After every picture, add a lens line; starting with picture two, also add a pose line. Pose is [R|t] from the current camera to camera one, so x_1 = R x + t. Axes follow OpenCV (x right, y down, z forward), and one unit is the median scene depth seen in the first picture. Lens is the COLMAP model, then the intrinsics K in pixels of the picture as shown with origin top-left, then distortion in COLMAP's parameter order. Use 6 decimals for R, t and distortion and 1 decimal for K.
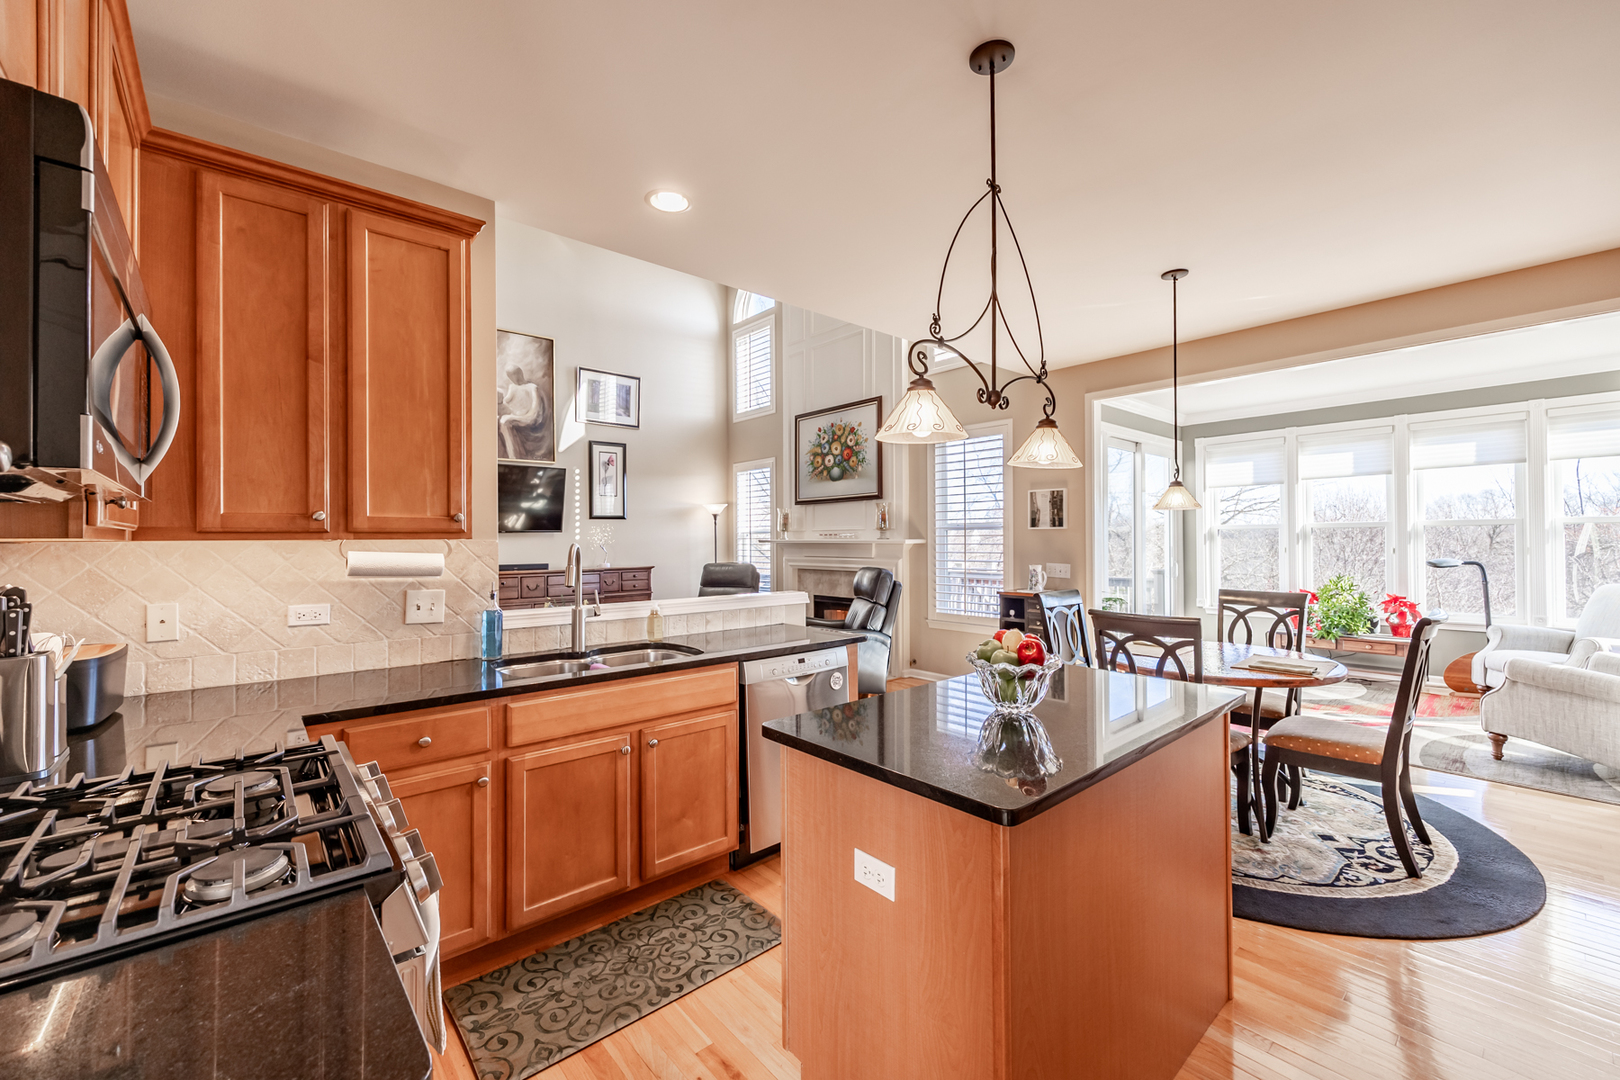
lens RADIAL K [[655.8, 0, 820.1], [0, 655.8, 536.8], [0, 0, 1]] dist [0.001640, 0.000243]
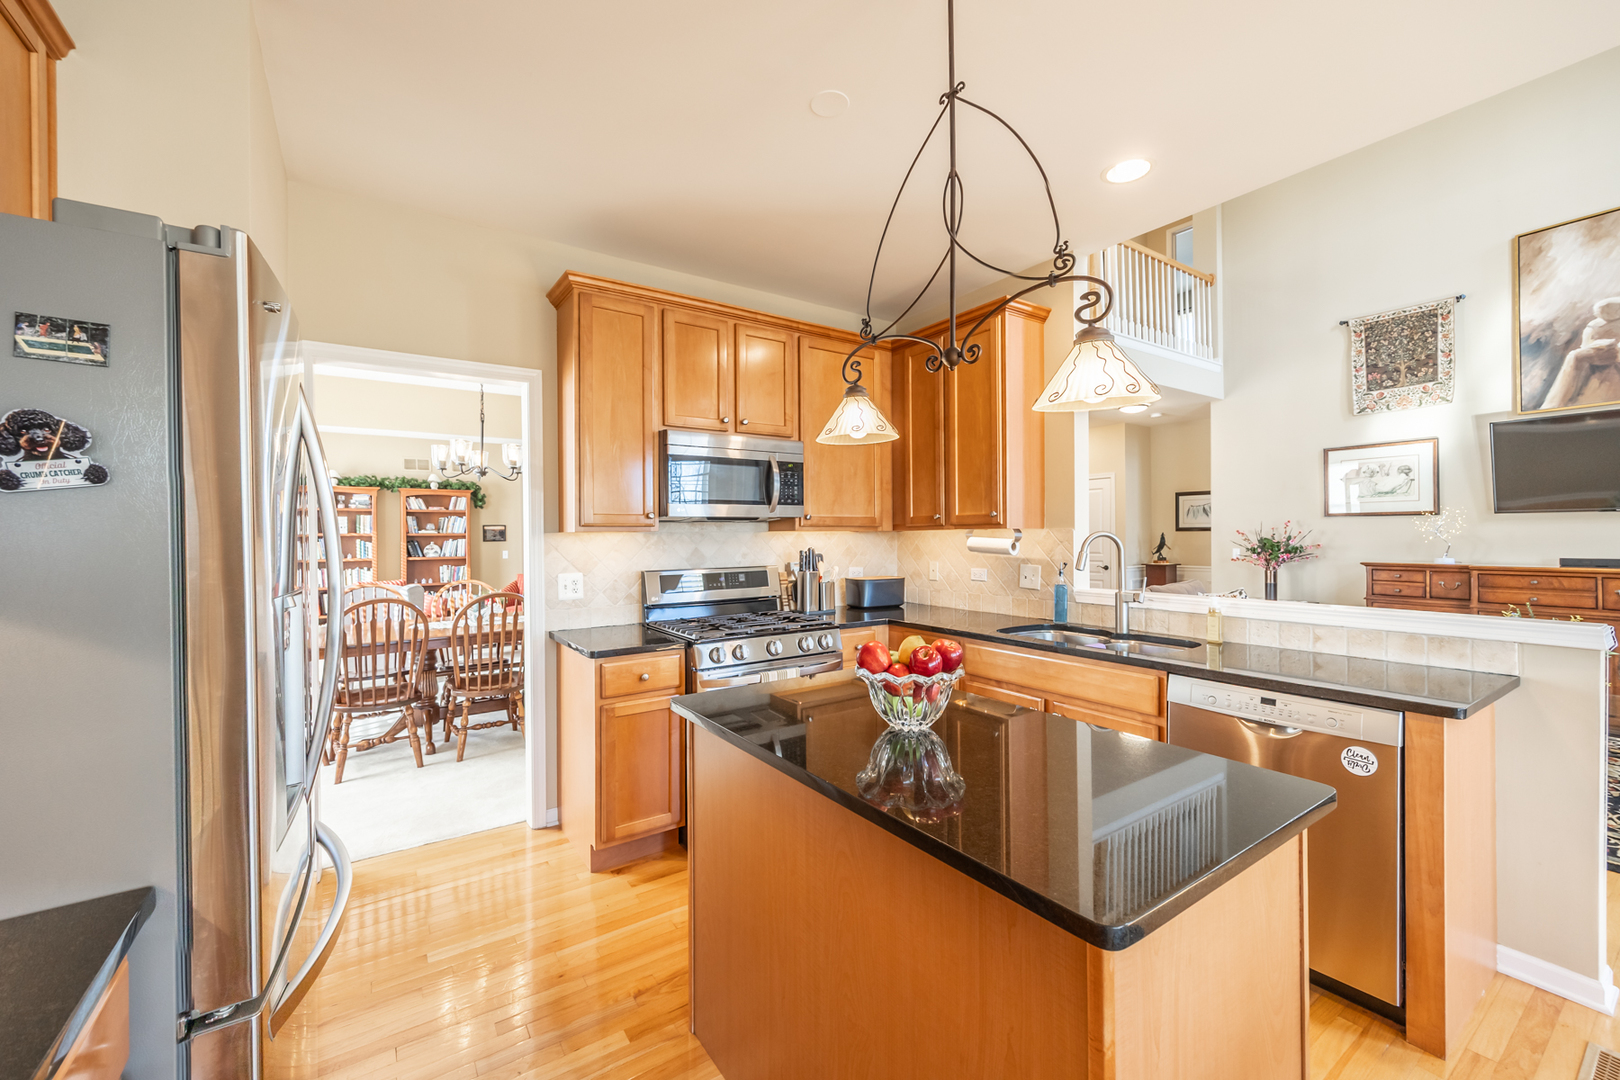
lens RADIAL K [[655.8, 0, 820.1], [0, 655.8, 536.8], [0, 0, 1]] dist [0.001640, 0.000243]
pose [[-0.121529, 0.013745, -0.992493, 0.885938], [0.020823, 0.999719, 0.011296, -0.004433], [0.992369, -0.019294, -0.121781, 0.761637]]
